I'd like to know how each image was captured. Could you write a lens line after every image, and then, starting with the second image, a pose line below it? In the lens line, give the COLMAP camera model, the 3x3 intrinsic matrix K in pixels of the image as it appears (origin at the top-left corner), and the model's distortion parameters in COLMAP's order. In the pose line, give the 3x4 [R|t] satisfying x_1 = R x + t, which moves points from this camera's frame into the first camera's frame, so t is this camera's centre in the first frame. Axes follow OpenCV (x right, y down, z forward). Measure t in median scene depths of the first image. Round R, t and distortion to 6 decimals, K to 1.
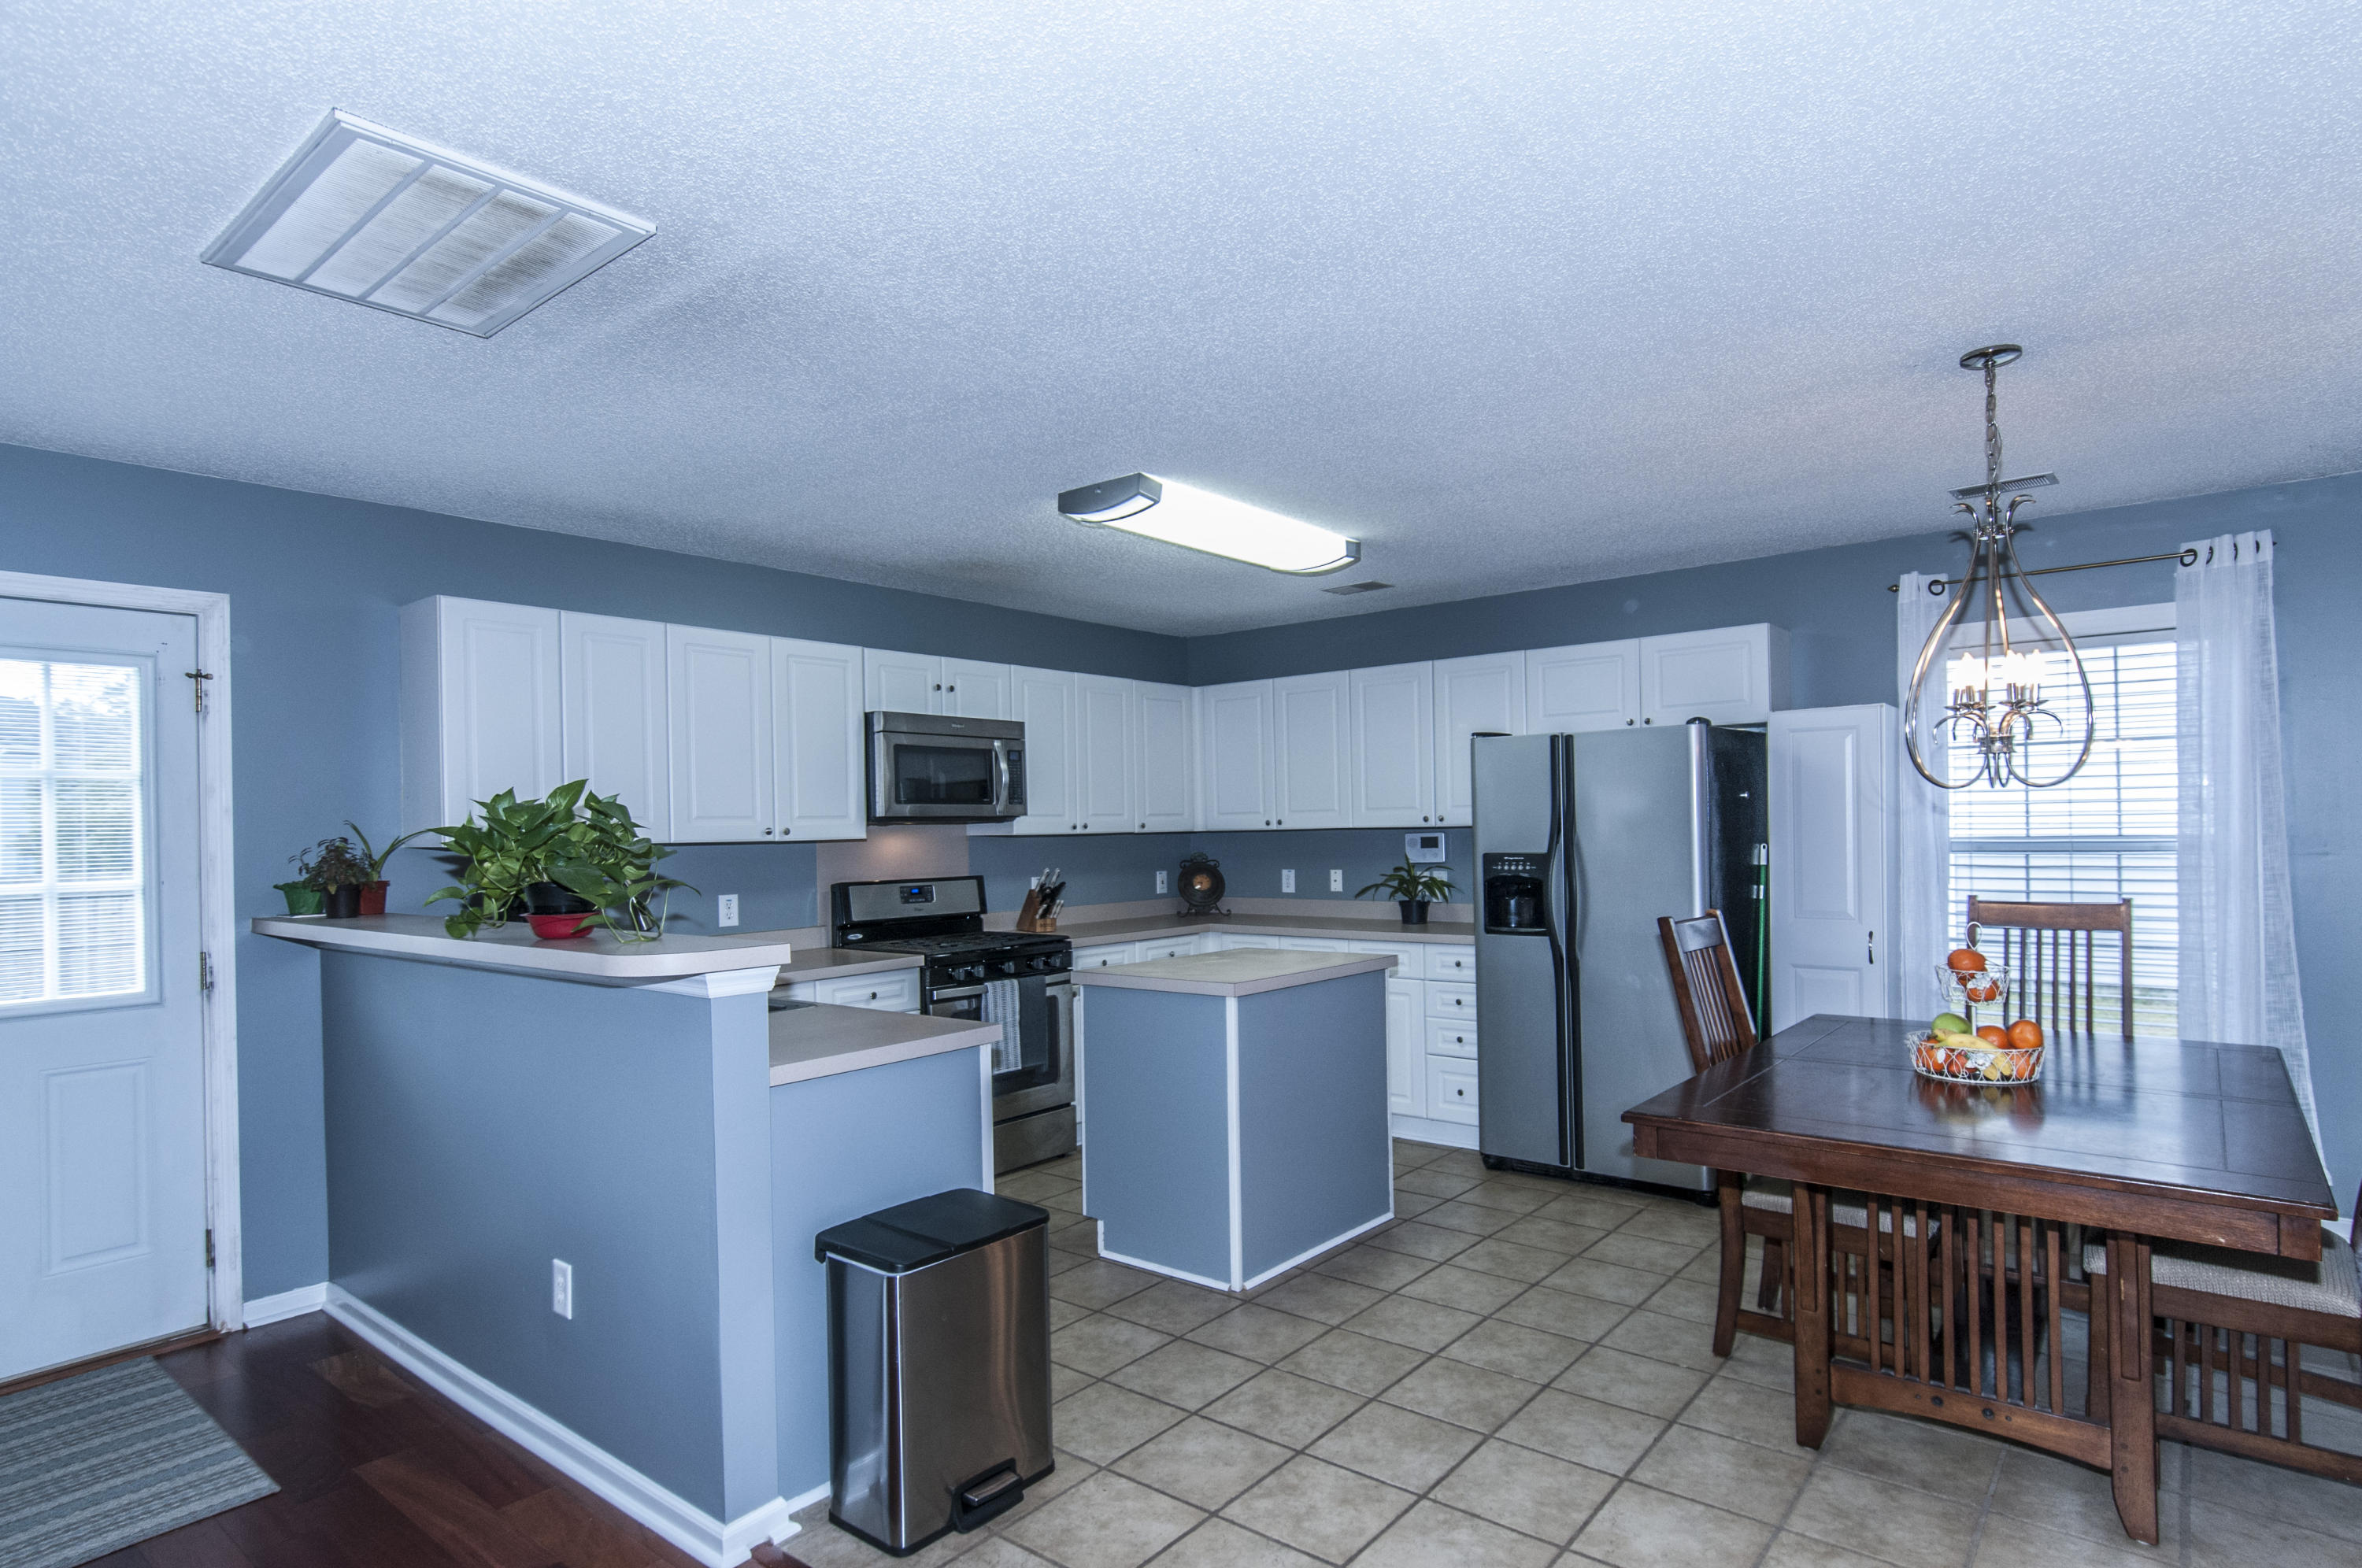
lens RADIAL K [[1236.8, 0, 1238.2], [0, 1236.8, 833.8], [0, 0, 1]] dist [0.009192, -0.006918]
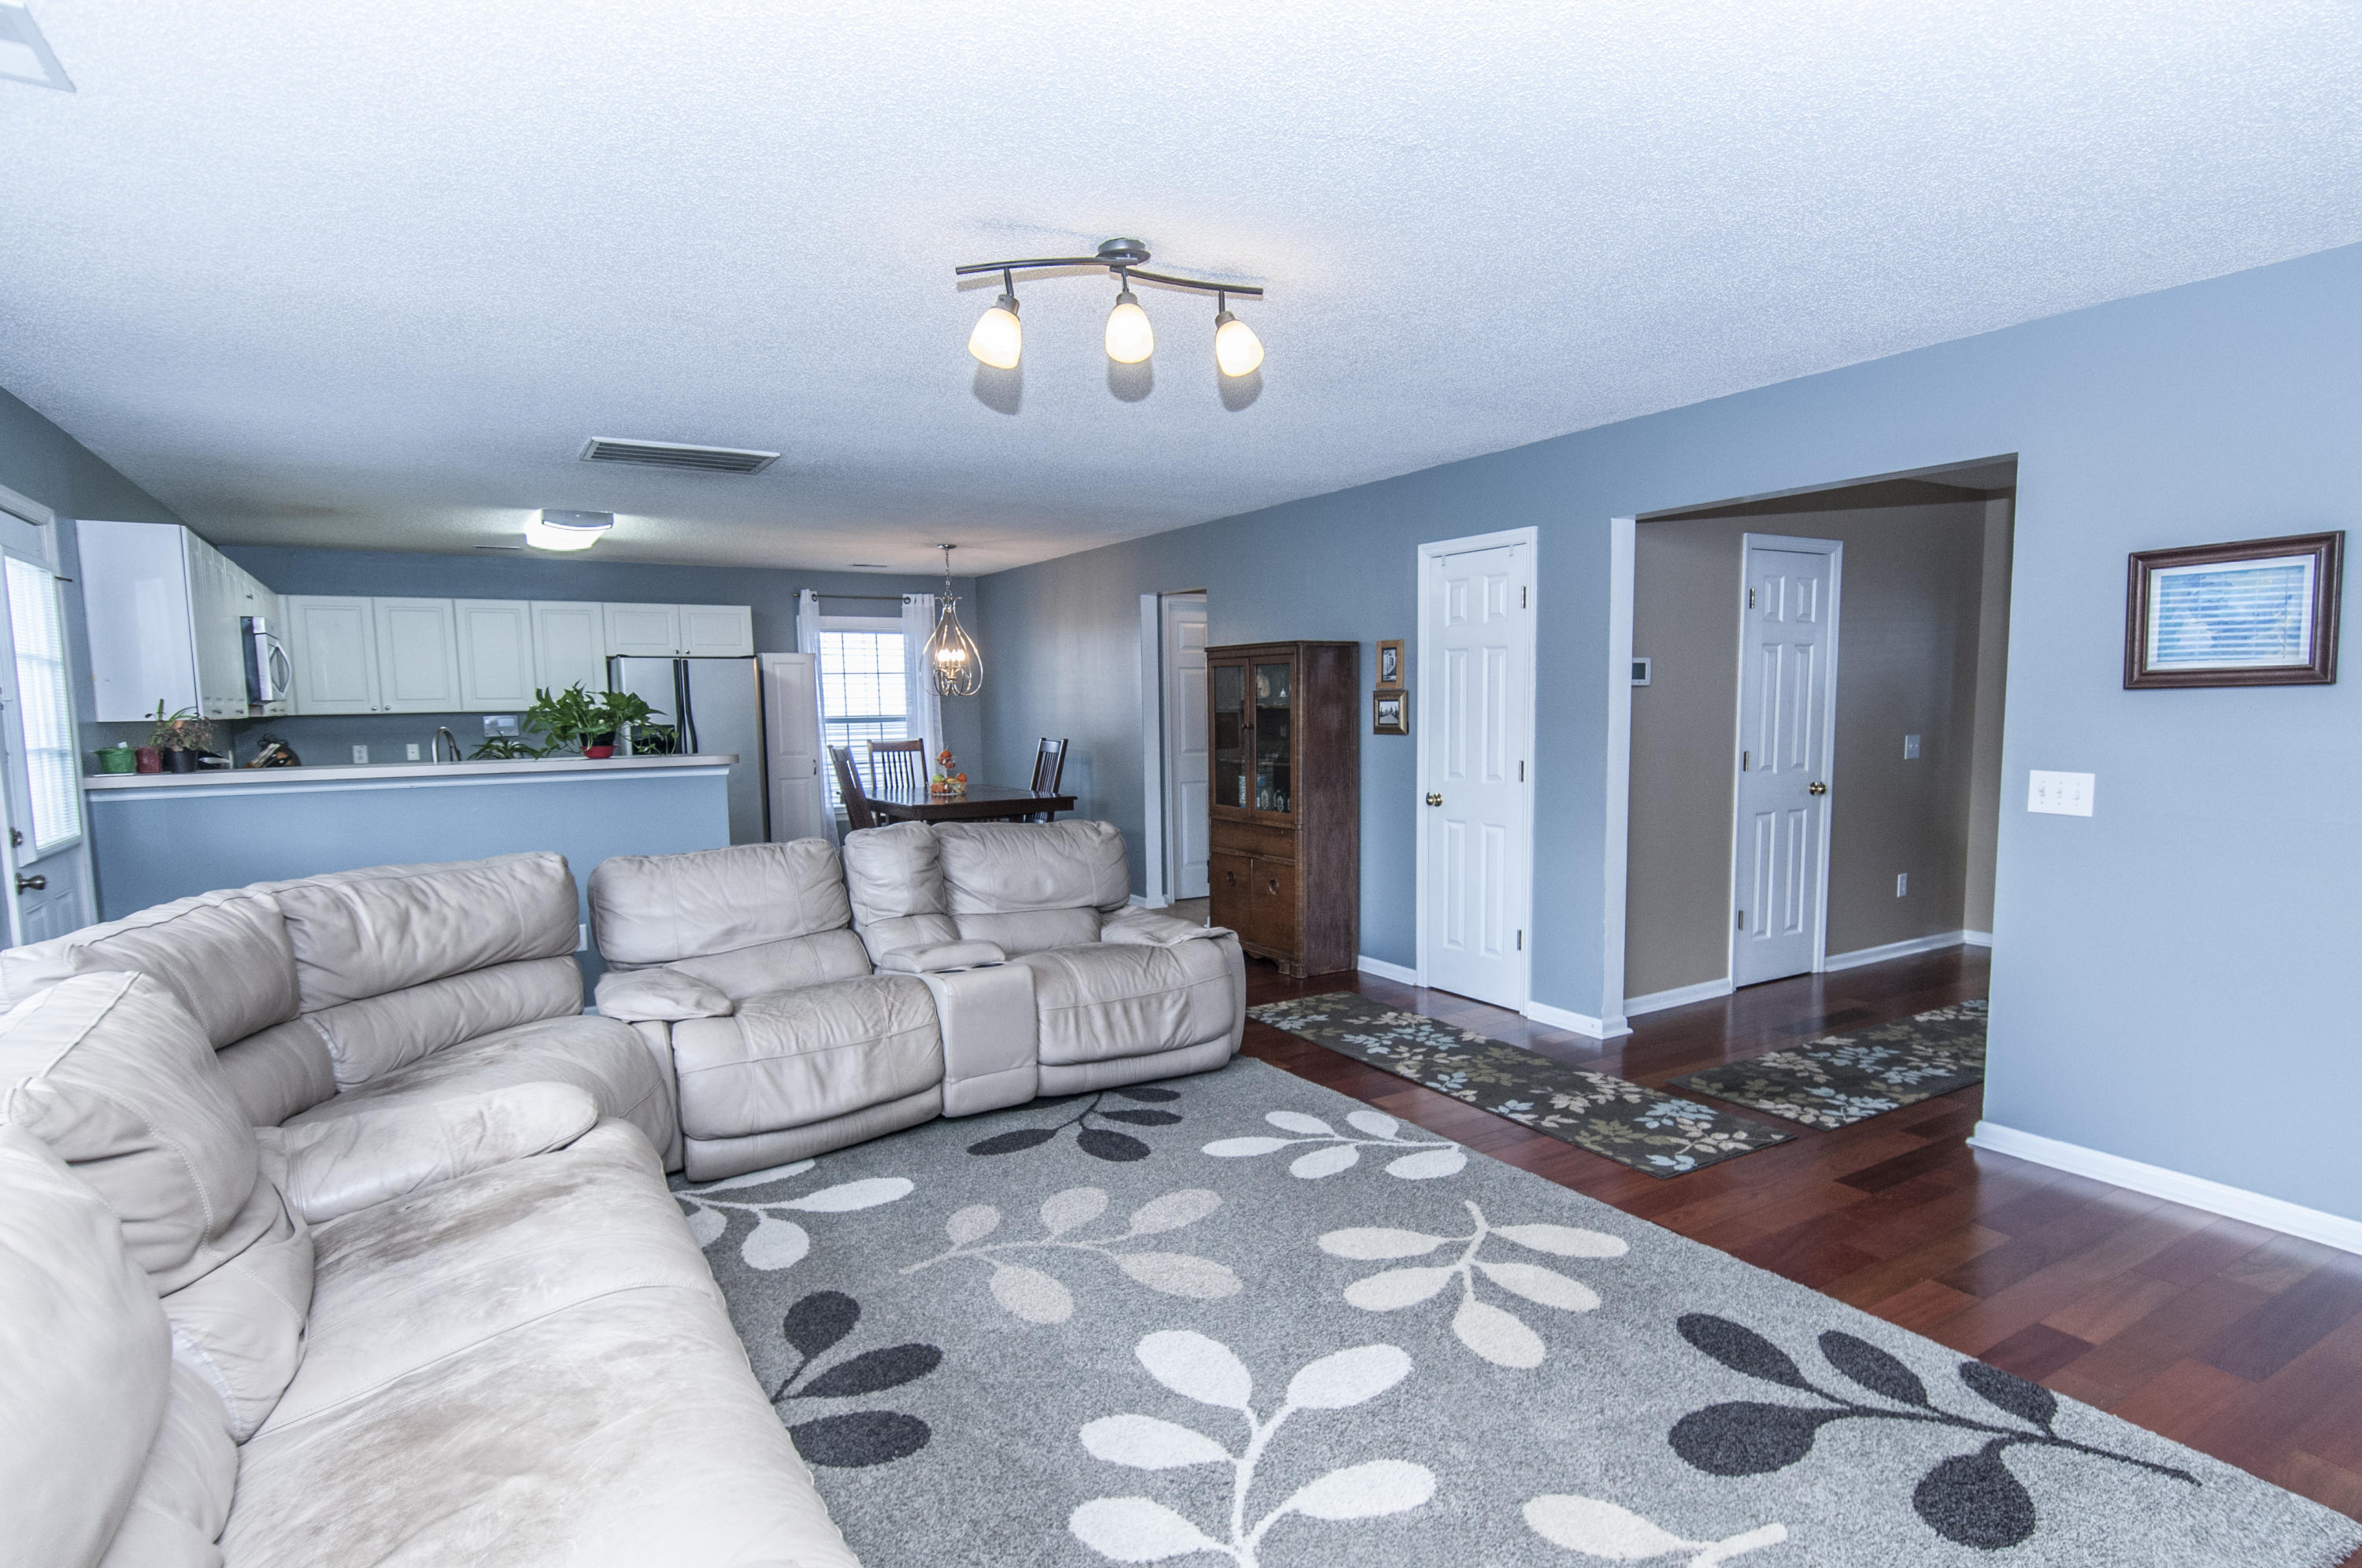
lens RADIAL K [[1236.8, 0, 1224.7], [0, 1236.8, 828.3], [0, 0, 1]] dist [0.009192, -0.006918]
pose [[0.339749, -0.085157, 0.936653, -1.182798], [0.013006, 0.996223, 0.085855, 0.021237], [-0.940426, -0.016987, 0.339573, -0.376384]]
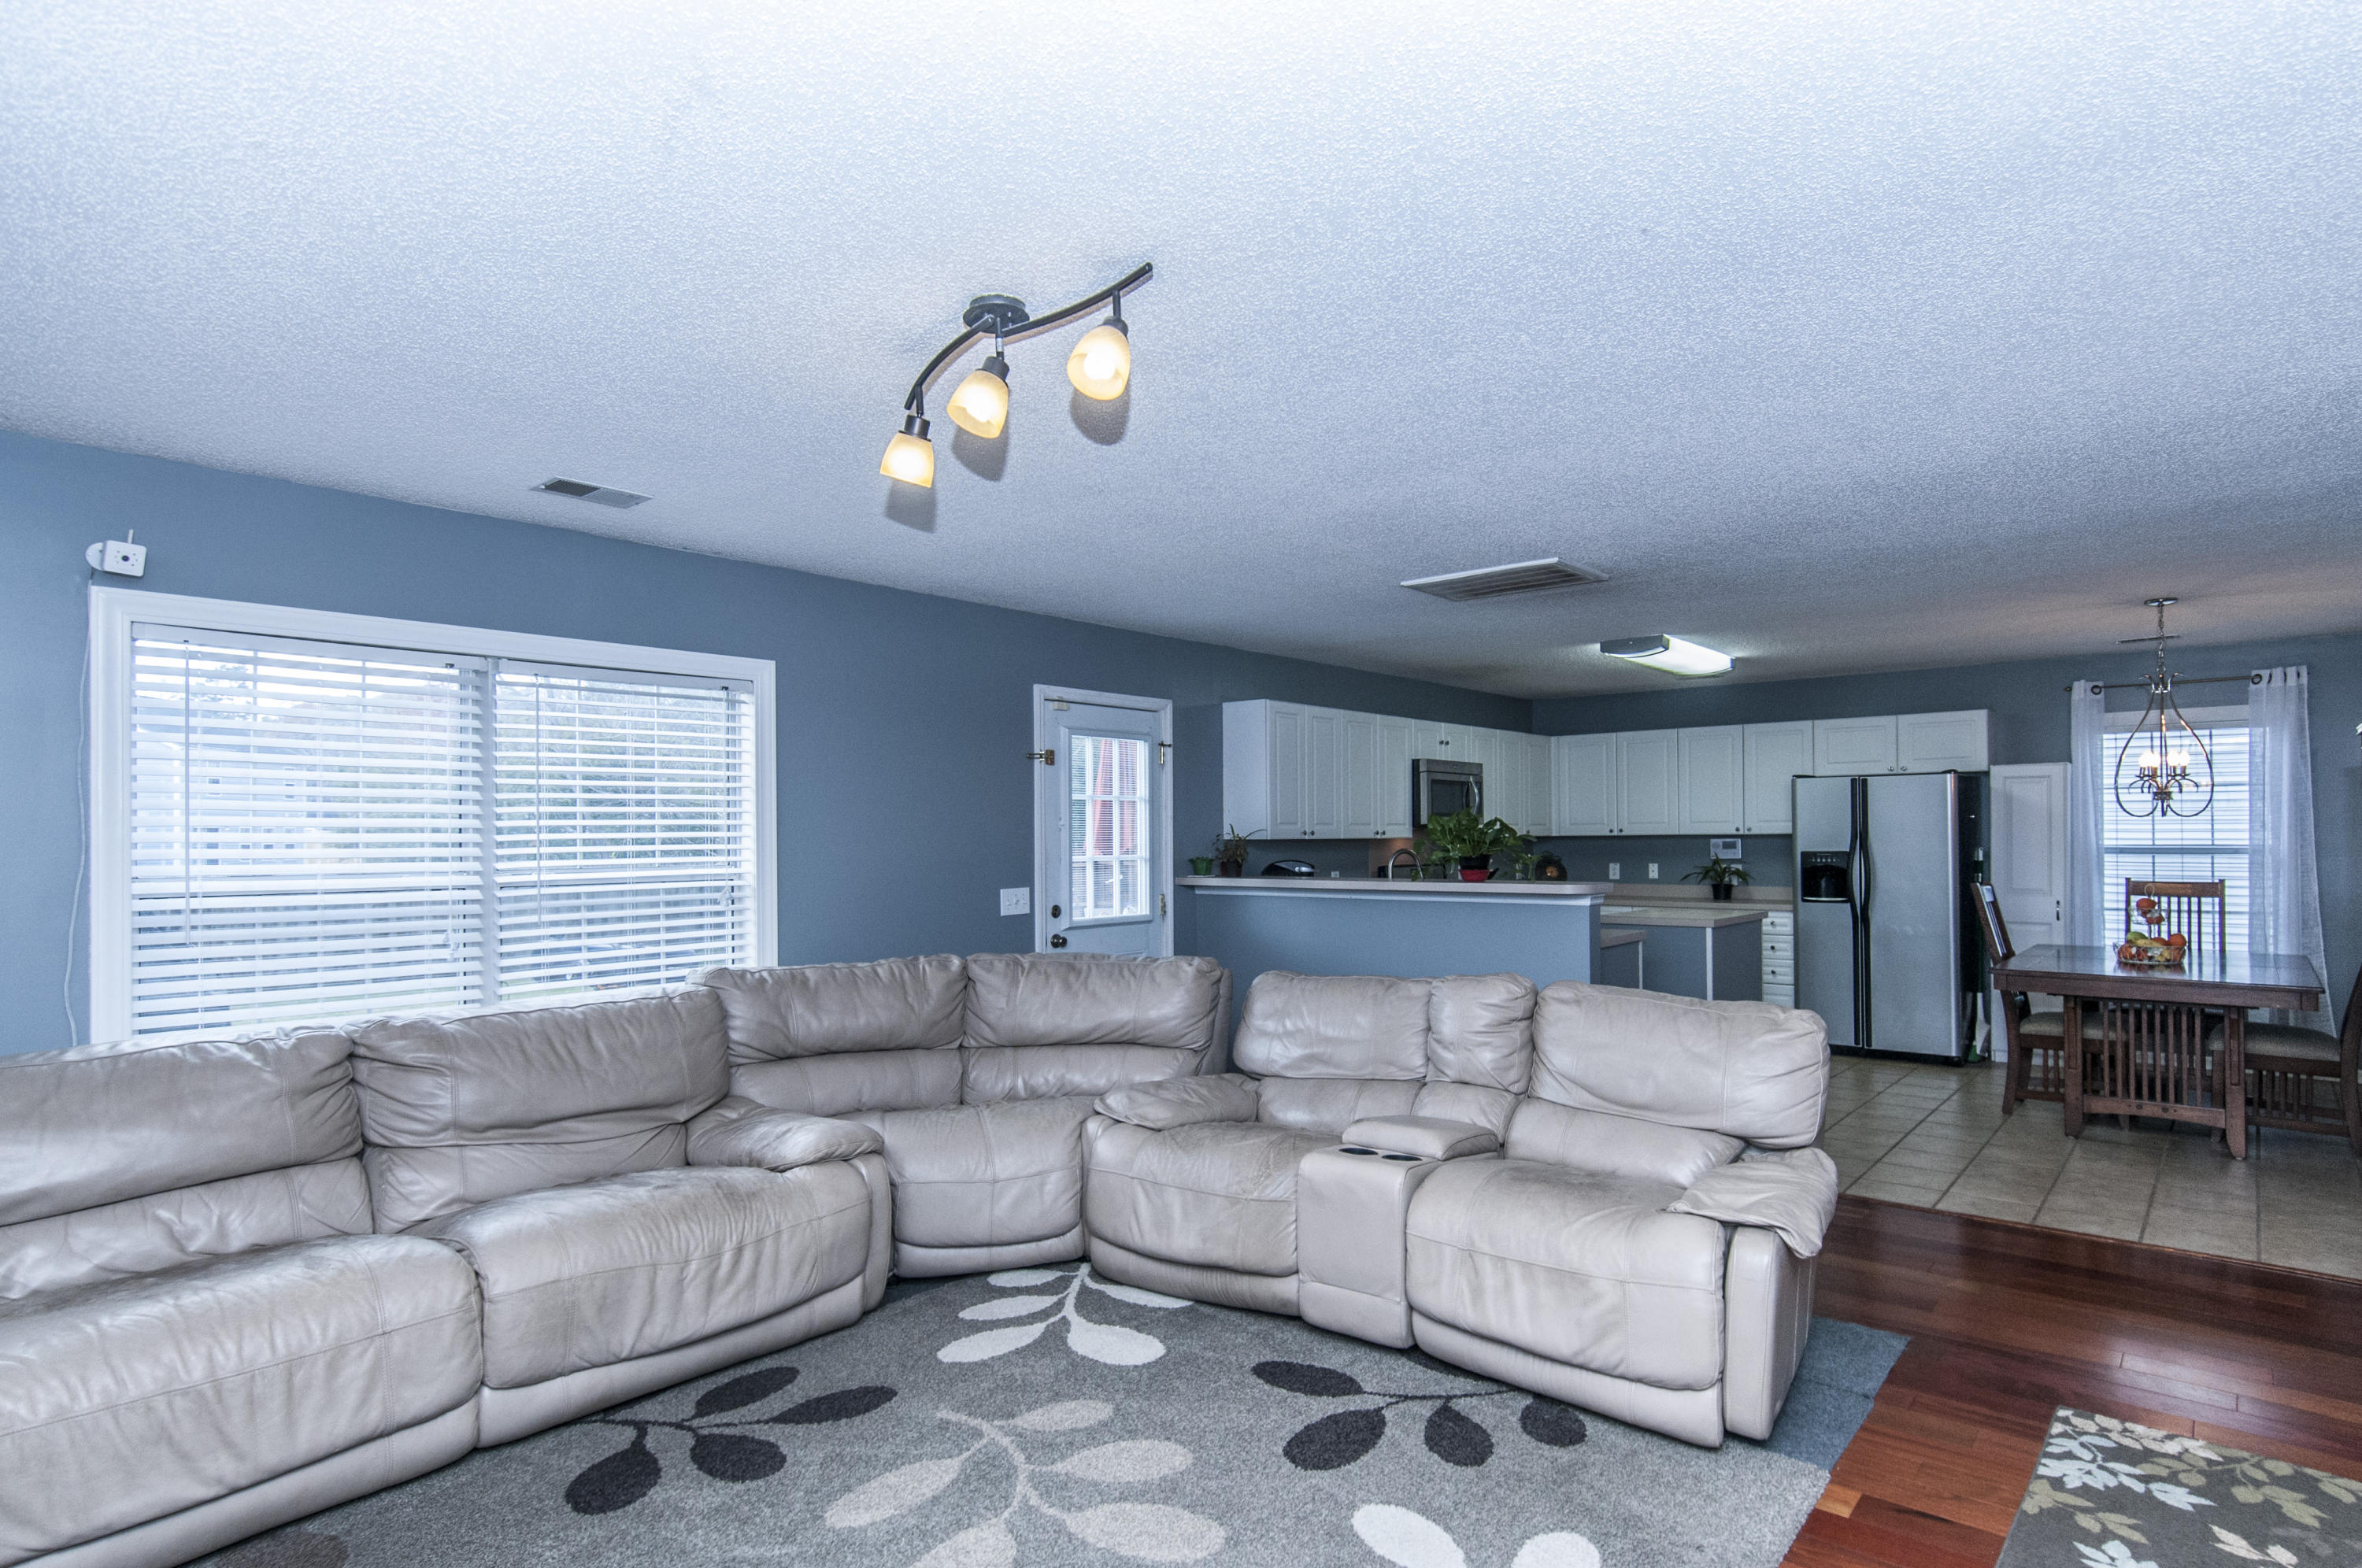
lens RADIAL K [[1236.8, 0, 1232.1], [0, 1236.8, 830.4], [0, 0, 1]] dist [0.009192, -0.006918]
pose [[0.999590, 0.011035, -0.026406, -0.505948], [-0.011290, 0.999891, -0.009493, 0.012869], [0.026298, 0.009787, 0.999606, -0.629109]]
